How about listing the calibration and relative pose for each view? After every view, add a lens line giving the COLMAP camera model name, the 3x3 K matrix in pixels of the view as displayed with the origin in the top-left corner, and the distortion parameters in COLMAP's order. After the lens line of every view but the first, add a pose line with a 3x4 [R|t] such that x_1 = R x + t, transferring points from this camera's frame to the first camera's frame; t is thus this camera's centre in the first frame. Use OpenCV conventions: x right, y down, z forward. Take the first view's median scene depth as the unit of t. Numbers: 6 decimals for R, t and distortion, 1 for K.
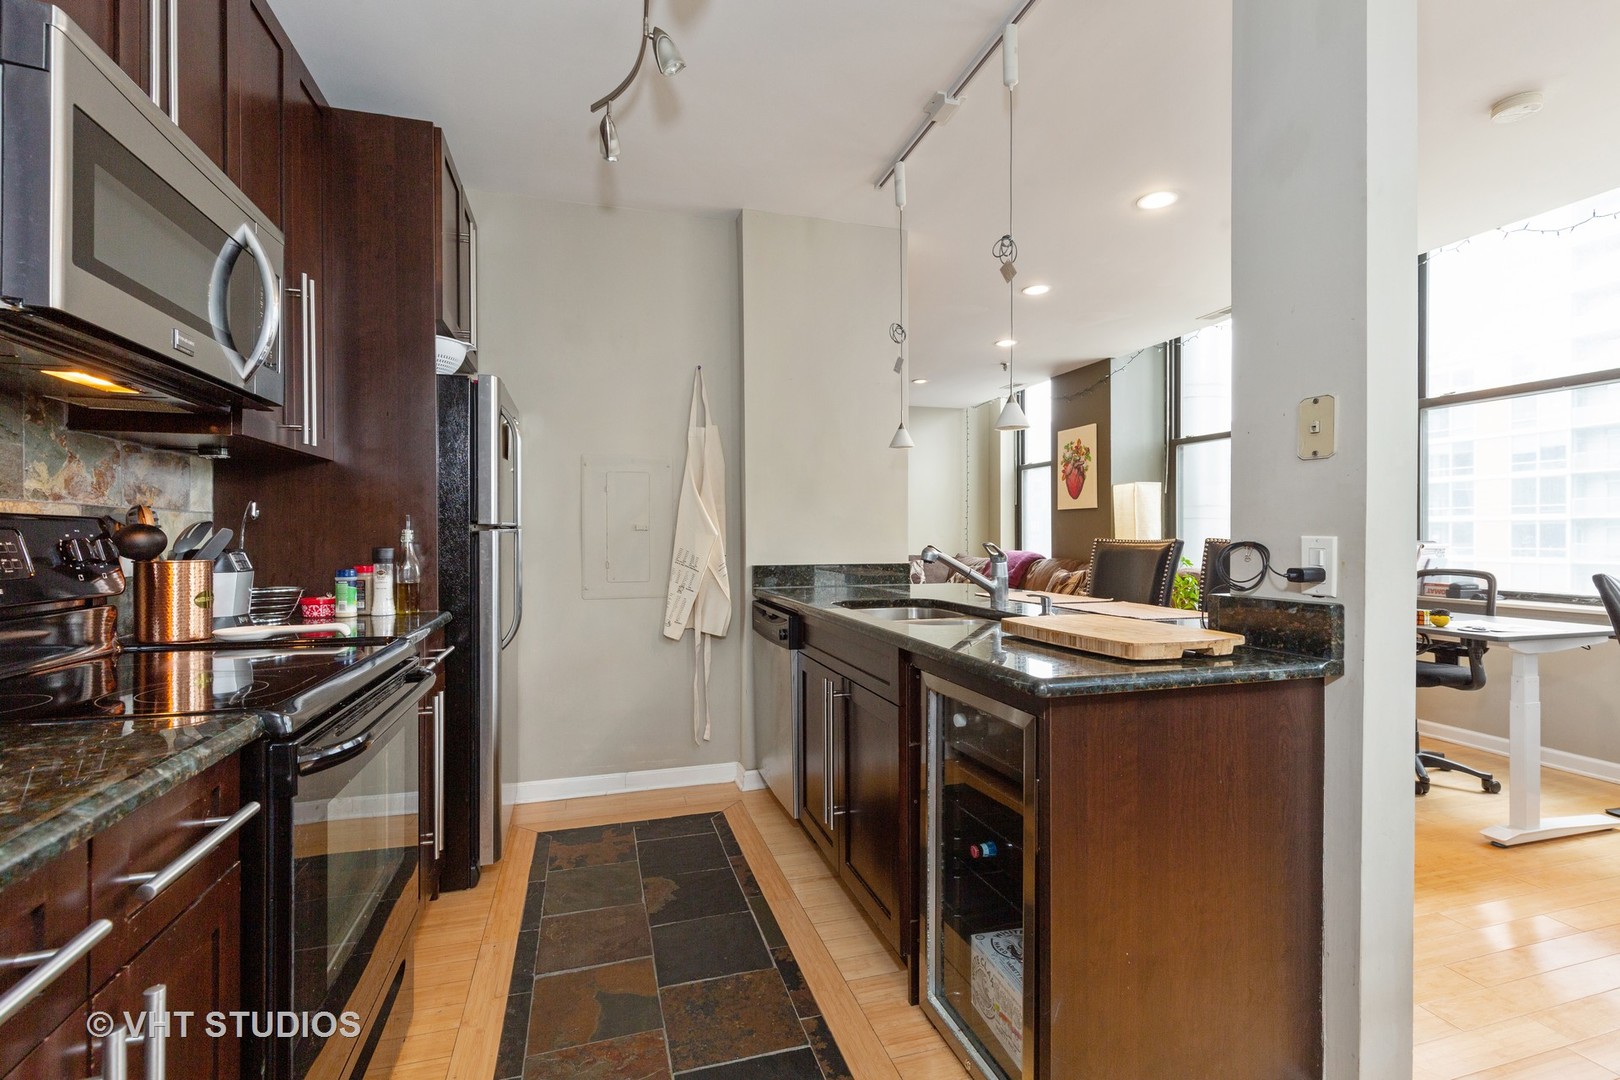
lens RADIAL K [[740.1, 0, 801.0], [0, 740.1, 535.4], [0, 0, 1]] dist [-0.000866, -0.000612]
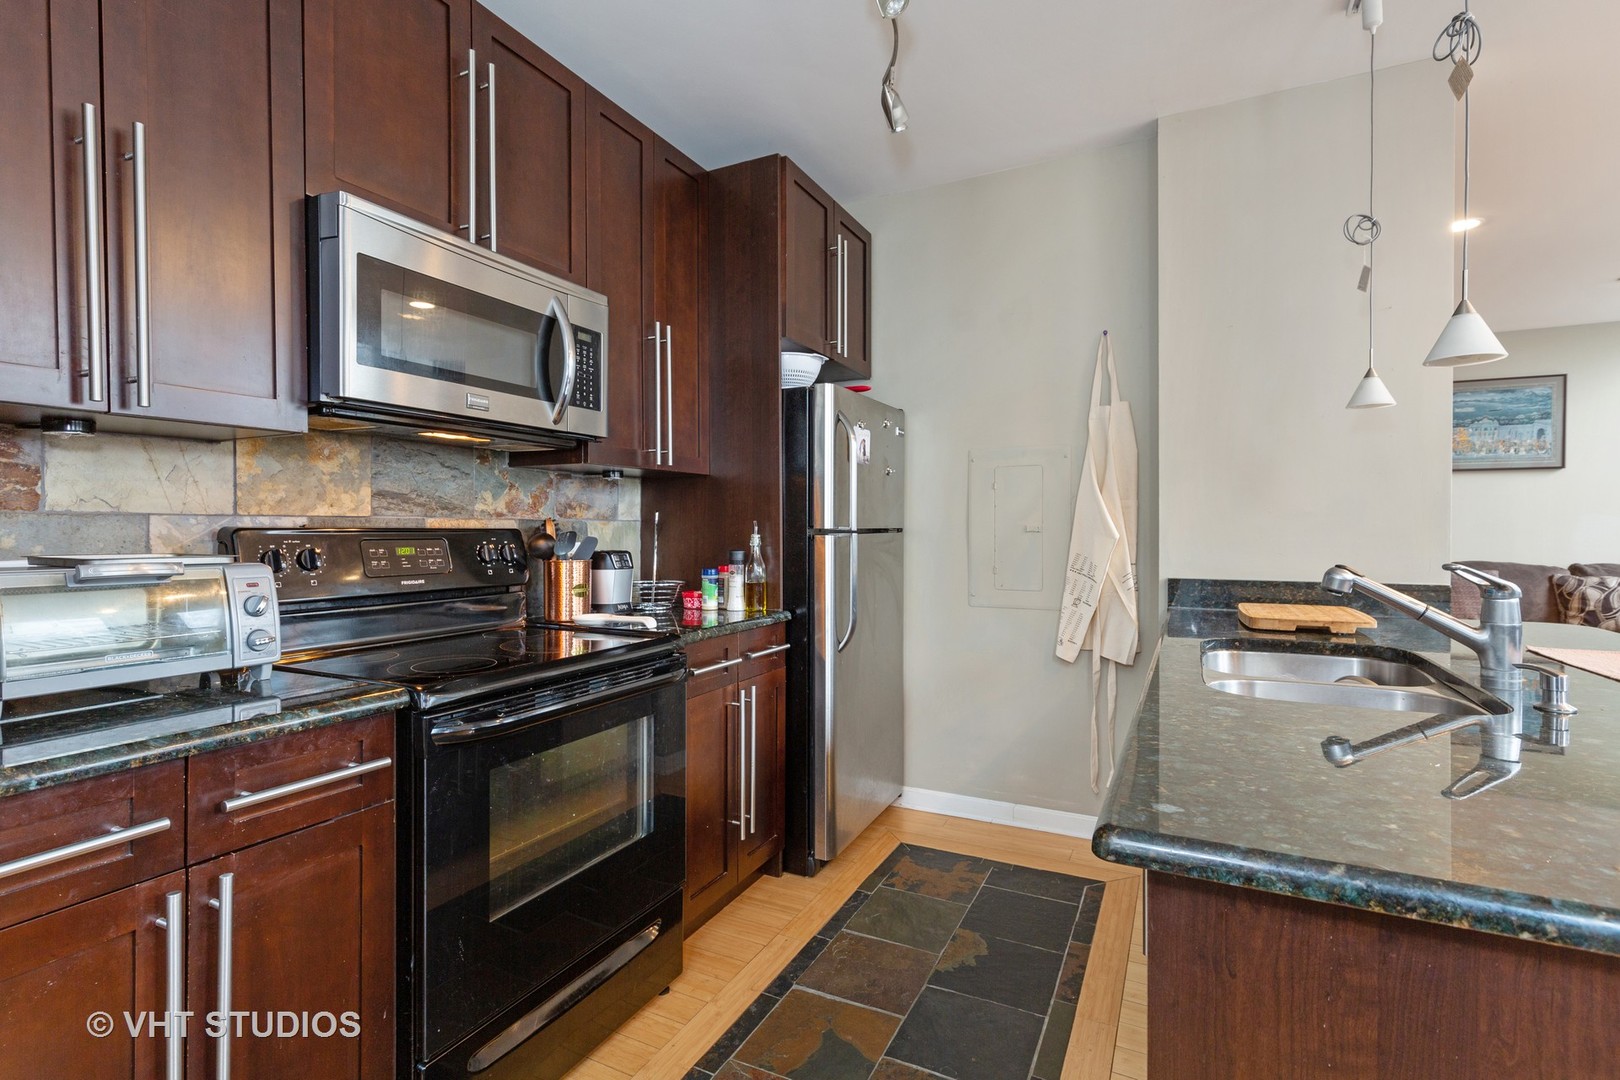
lens RADIAL K [[769.3, 0, 811.7], [0, 769.3, 532.8], [0, 0, 1]] dist [0.001342, 0.000209]
pose [[0.718889, 0.006445, -0.695095, 0.307014], [0.000919, 0.999947, 0.010221, -0.020449], [0.695125, -0.007987, 0.718845, 0.224059]]
